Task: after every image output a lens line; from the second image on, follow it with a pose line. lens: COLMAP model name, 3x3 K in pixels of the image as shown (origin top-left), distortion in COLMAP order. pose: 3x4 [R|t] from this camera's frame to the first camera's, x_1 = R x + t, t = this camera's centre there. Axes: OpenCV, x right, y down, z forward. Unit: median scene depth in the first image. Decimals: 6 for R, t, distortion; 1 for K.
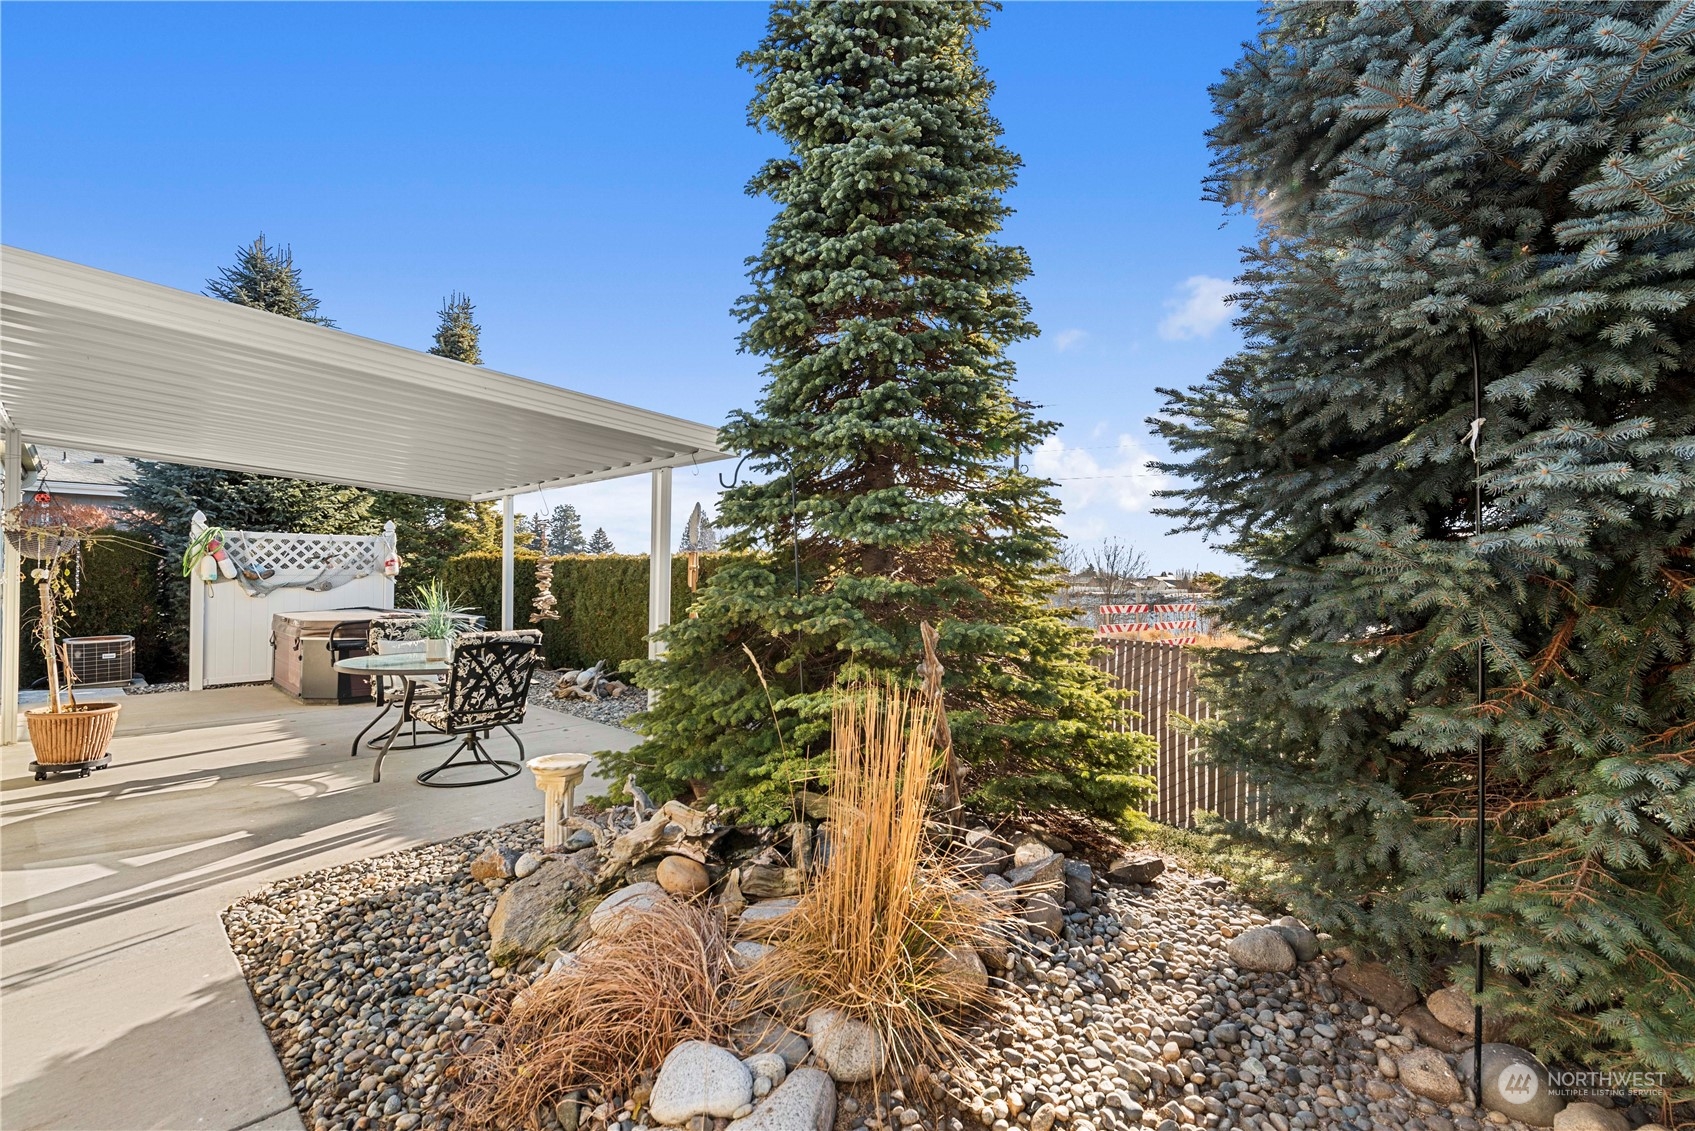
lens RADIAL K [[727.8, 0, 859.8], [0, 727.8, 556.9], [0, 0, 1]] dist [0.001330, -0.000357]
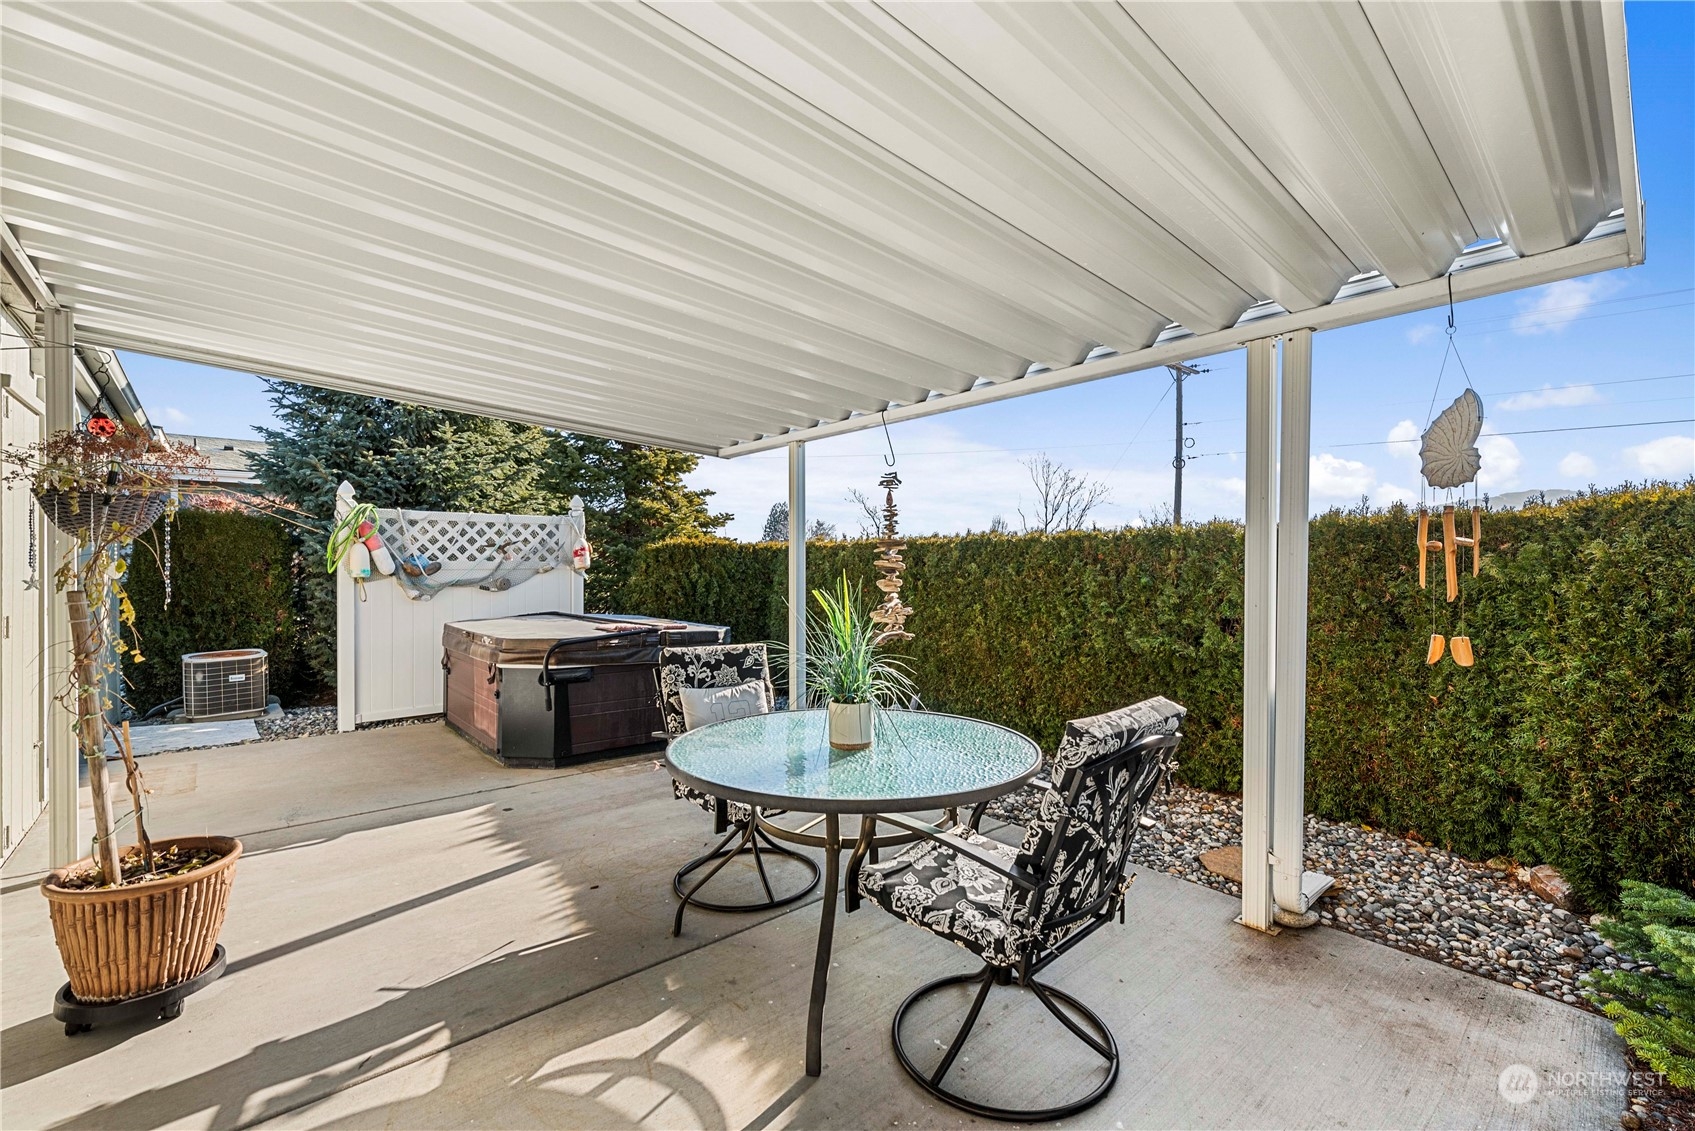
lens RADIAL K [[727.8, 0, 859.8], [0, 727.8, 556.9], [0, 0, 1]] dist [0.001330, -0.000357]
pose [[0.994957, -0.009062, -0.099892, -0.308714], [0.010279, 0.999879, 0.011681, 0.007910], [0.099774, -0.012649, 0.994930, 0.311807]]
